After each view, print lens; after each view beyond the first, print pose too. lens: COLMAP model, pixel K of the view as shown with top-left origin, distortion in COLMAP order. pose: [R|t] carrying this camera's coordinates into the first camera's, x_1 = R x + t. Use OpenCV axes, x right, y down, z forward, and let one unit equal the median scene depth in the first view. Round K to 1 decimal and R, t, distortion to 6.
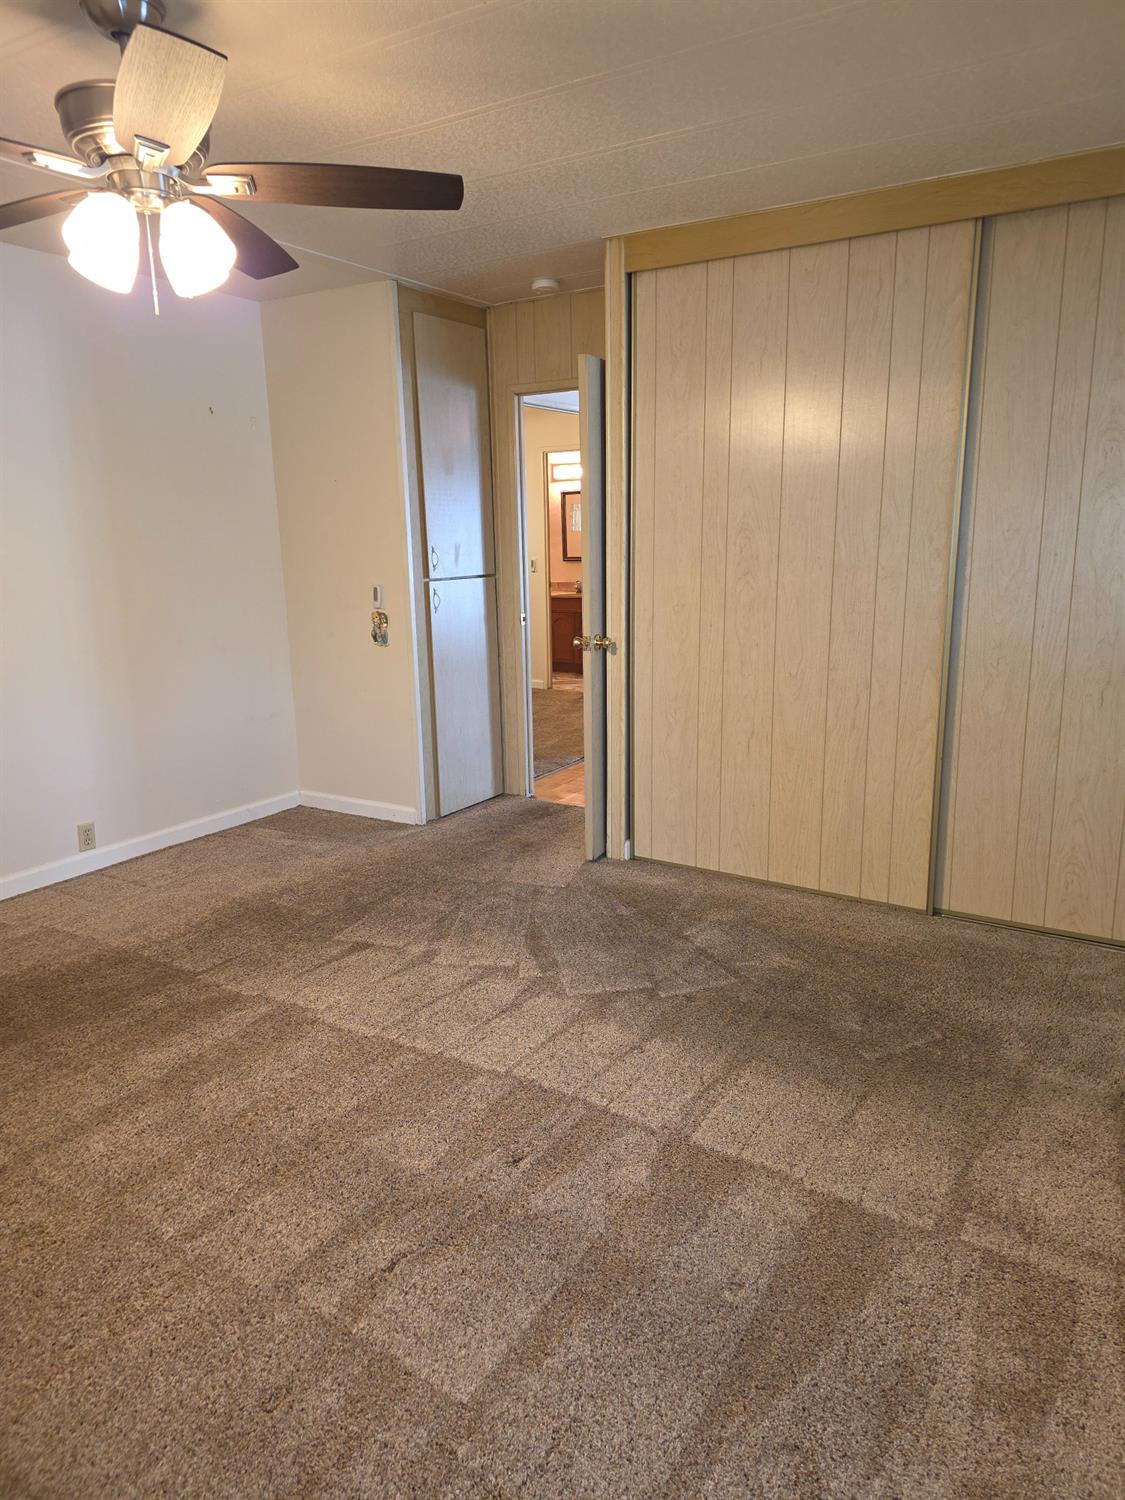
lens RADIAL K [[990.5, 0, 581.0], [0, 990.5, 742.7], [0, 0, 1]] dist [0.053397, -0.049208]
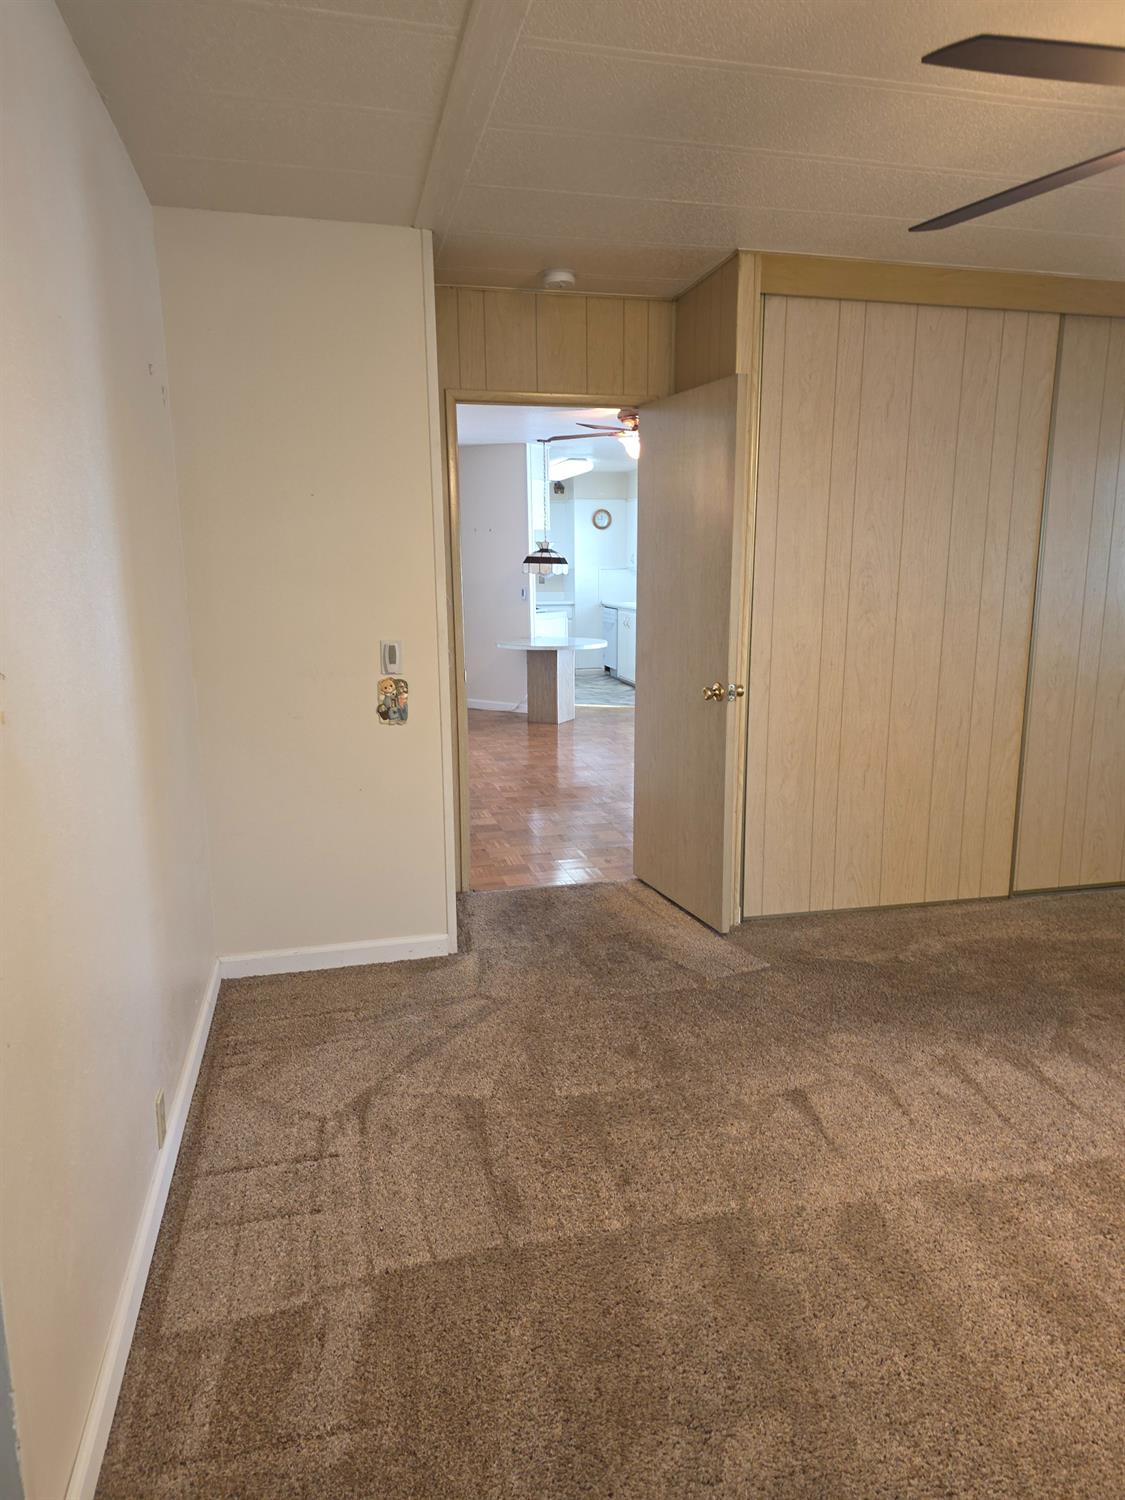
lens RADIAL K [[997.6, 0, 571.4], [0, 997.6, 752.7], [0, 0, 1]] dist [0.089581, -0.099830]
pose [[0.703728, -0.122581, 0.699815, -0.800143], [0.142393, 0.989352, 0.030107, -0.102674], [-0.696054, 0.078461, 0.713690, 0.491347]]
